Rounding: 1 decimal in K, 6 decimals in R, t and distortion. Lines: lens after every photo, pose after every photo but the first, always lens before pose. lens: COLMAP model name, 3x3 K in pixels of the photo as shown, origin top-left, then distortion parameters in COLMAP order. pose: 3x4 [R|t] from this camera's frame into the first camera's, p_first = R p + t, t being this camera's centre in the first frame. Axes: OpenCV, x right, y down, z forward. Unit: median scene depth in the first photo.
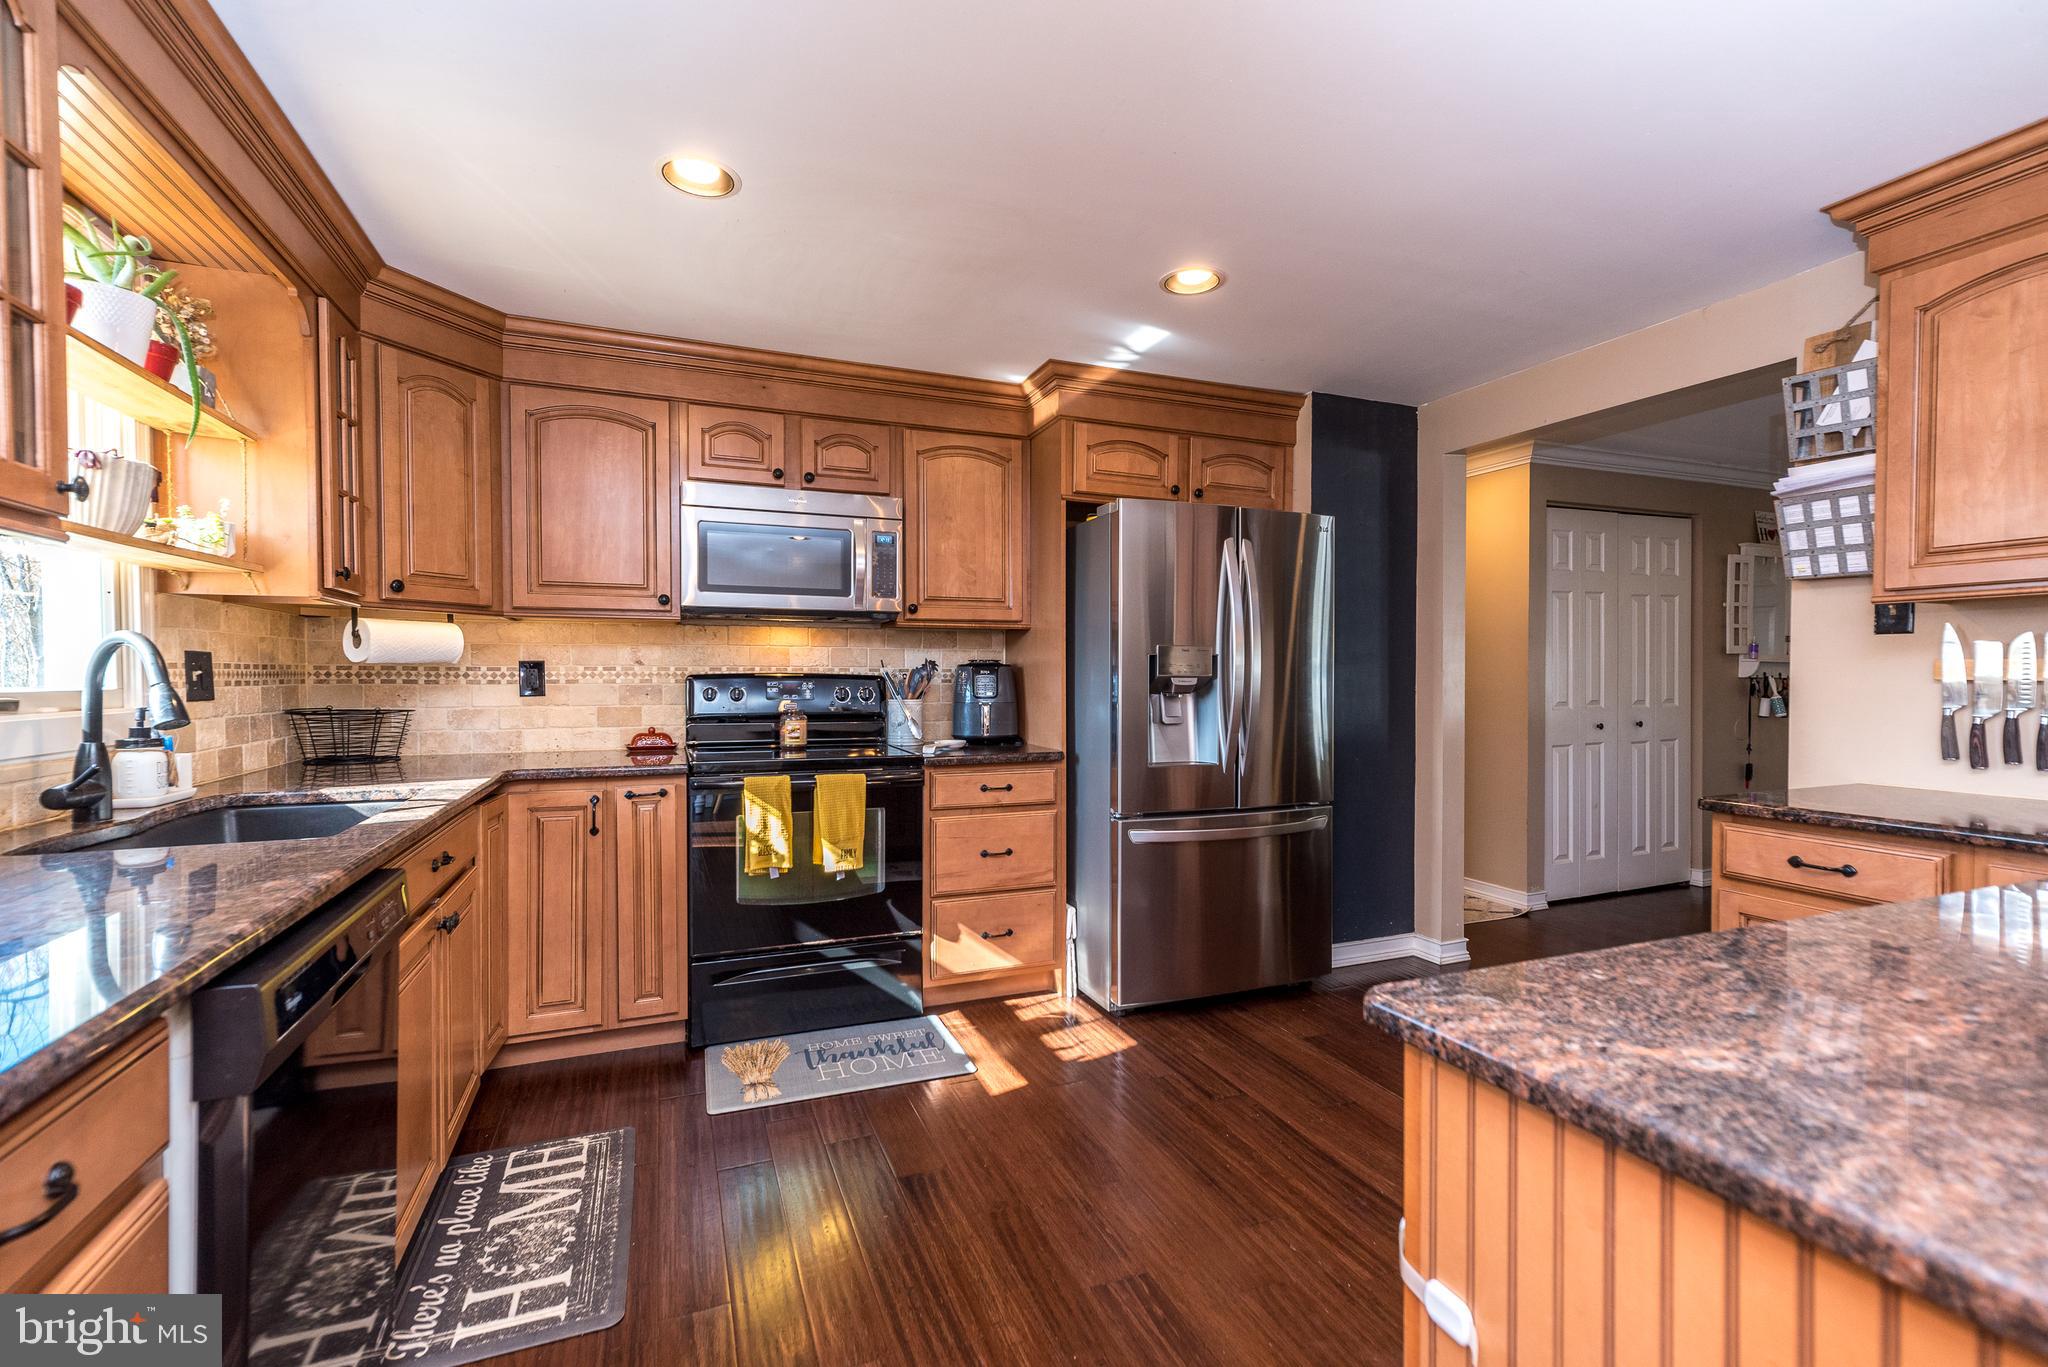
lens RADIAL K [[894.9, 0, 1024.2], [0, 894.9, 692.8], [0, 0, 1]] dist [0.008520, 0.000067]
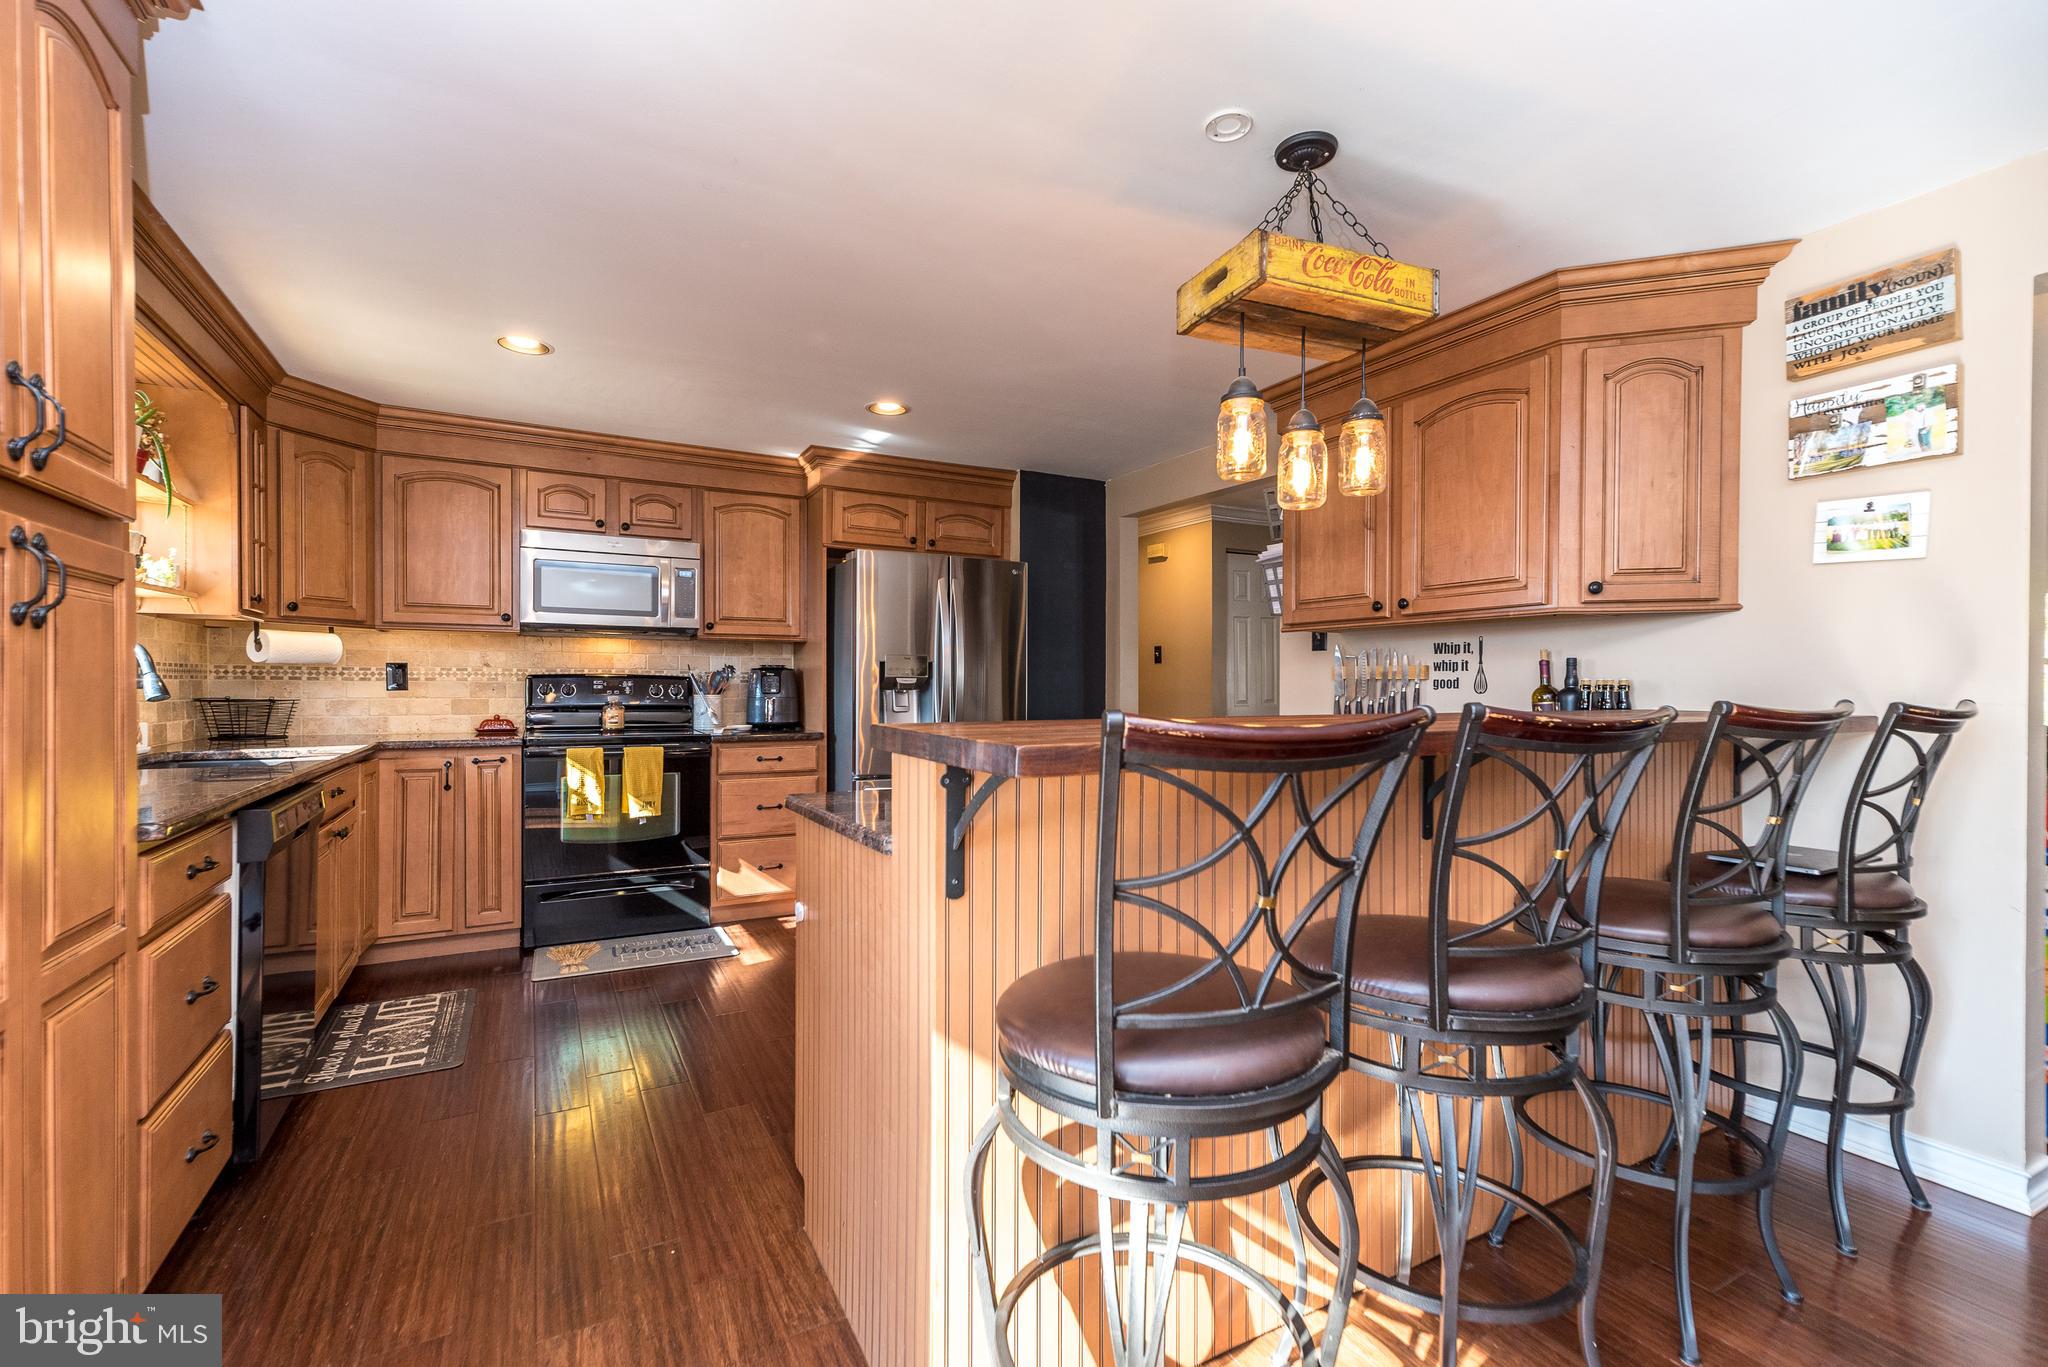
lens RADIAL K [[894.9, 0, 1041.7], [0, 894.9, 692.0], [0, 0, 1]] dist [0.008520, 0.000067]
pose [[0.991322, 0.002153, 0.131442, 0.220233], [-0.000480, 0.999918, -0.012759, 0.024485], [-0.131459, 0.012585, 0.991242, -0.442134]]
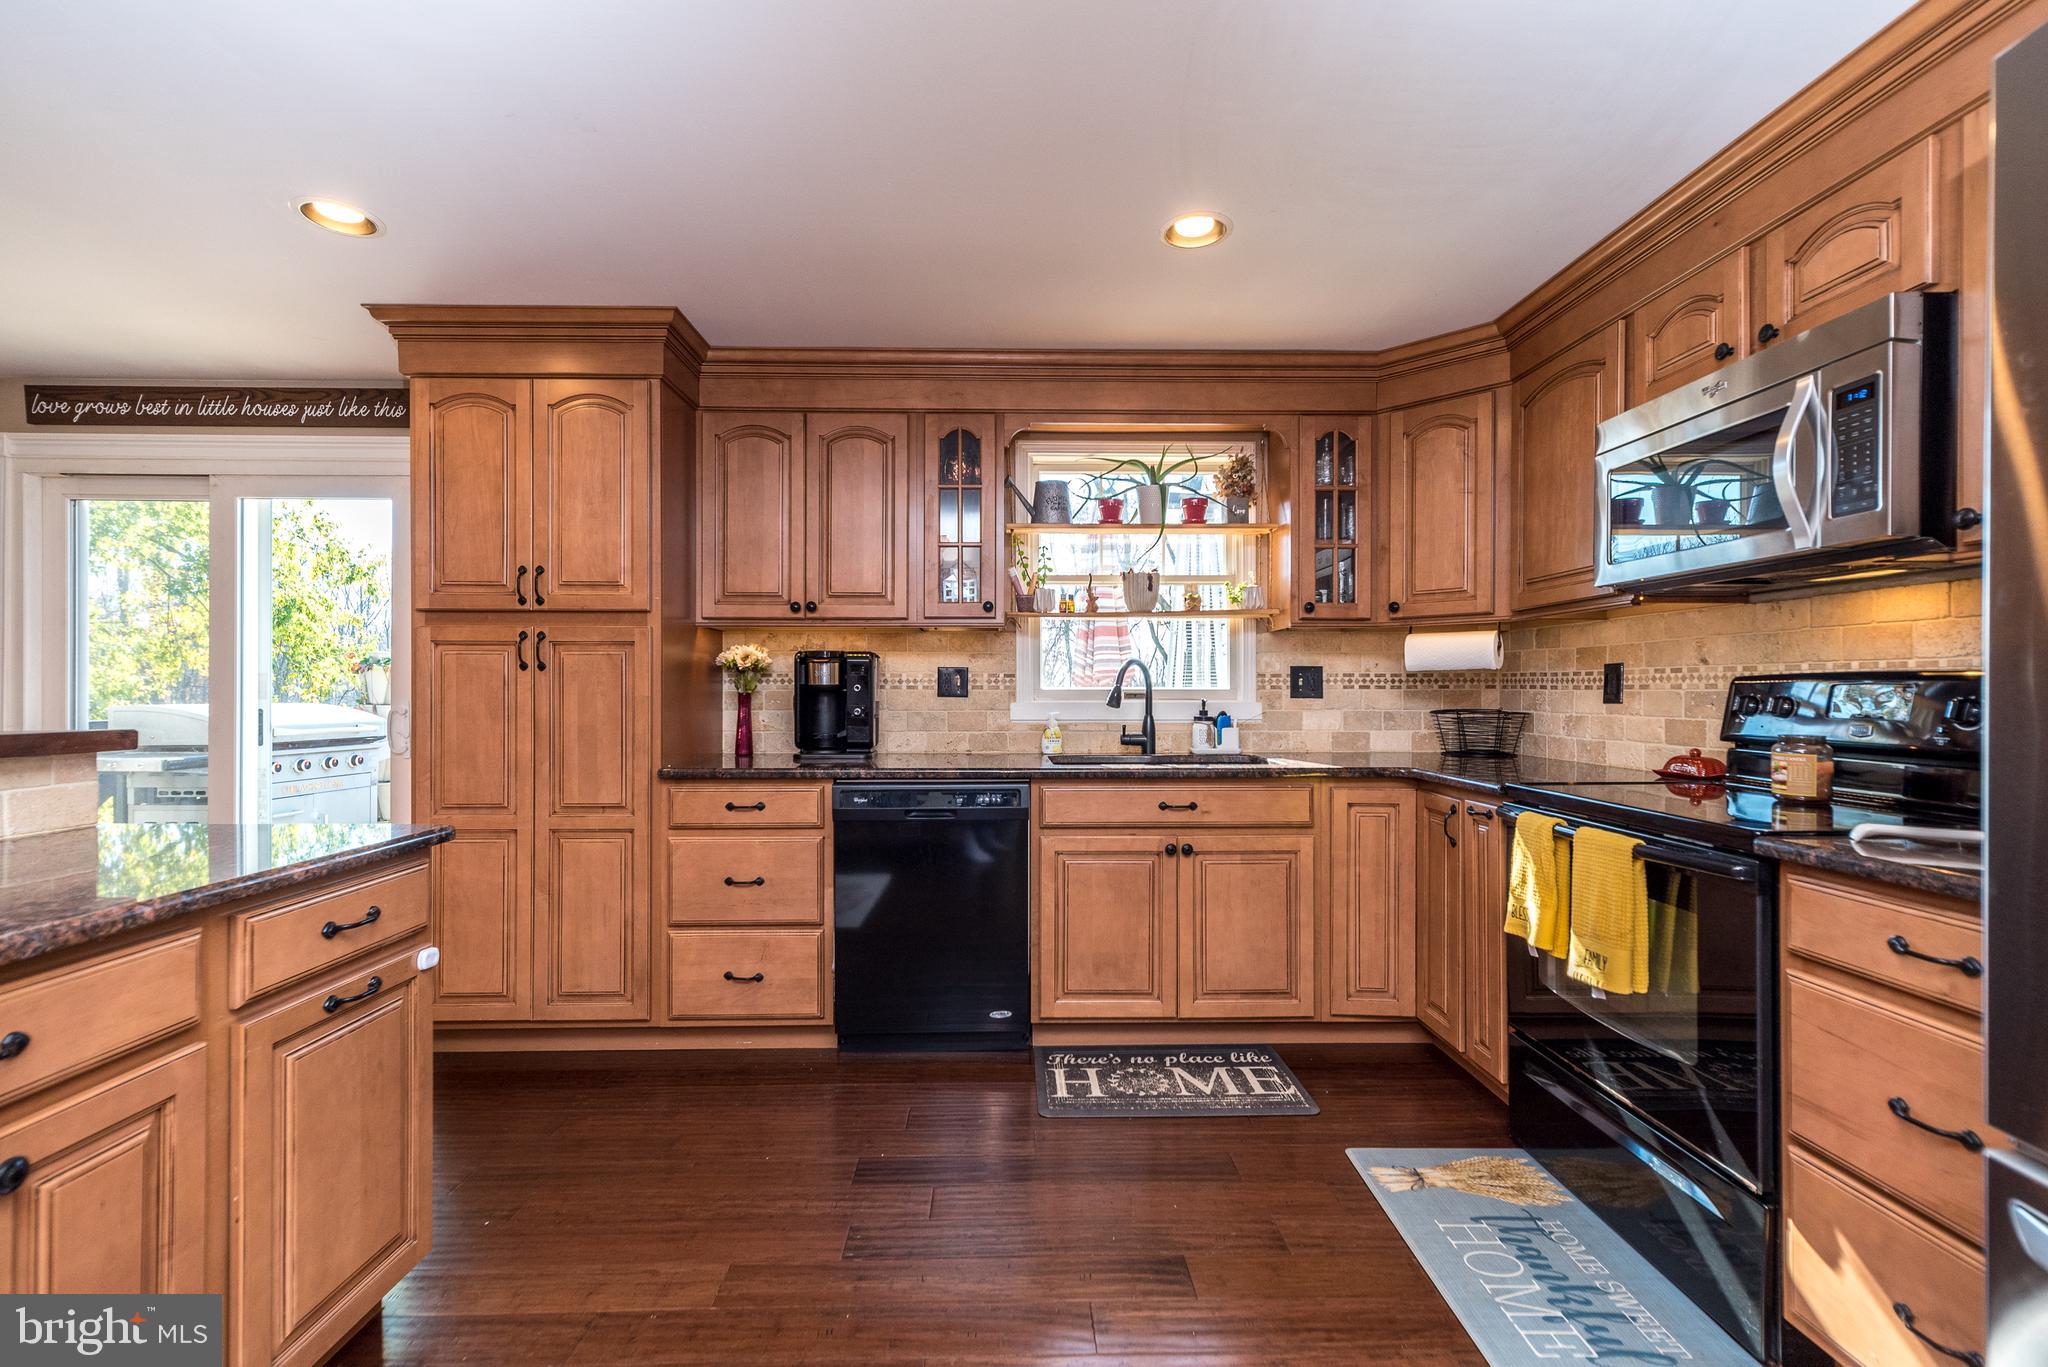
lens RADIAL K [[894.9, 0, 1023.0], [0, 894.9, 688.4], [0, 0, 1]] dist [0.008520, 0.000067]
pose [[-0.360613, -0.001070, -0.932715, 0.535378], [-0.022405, 0.999721, 0.007515, -0.004927], [0.932447, 0.023607, -0.360536, 0.854907]]
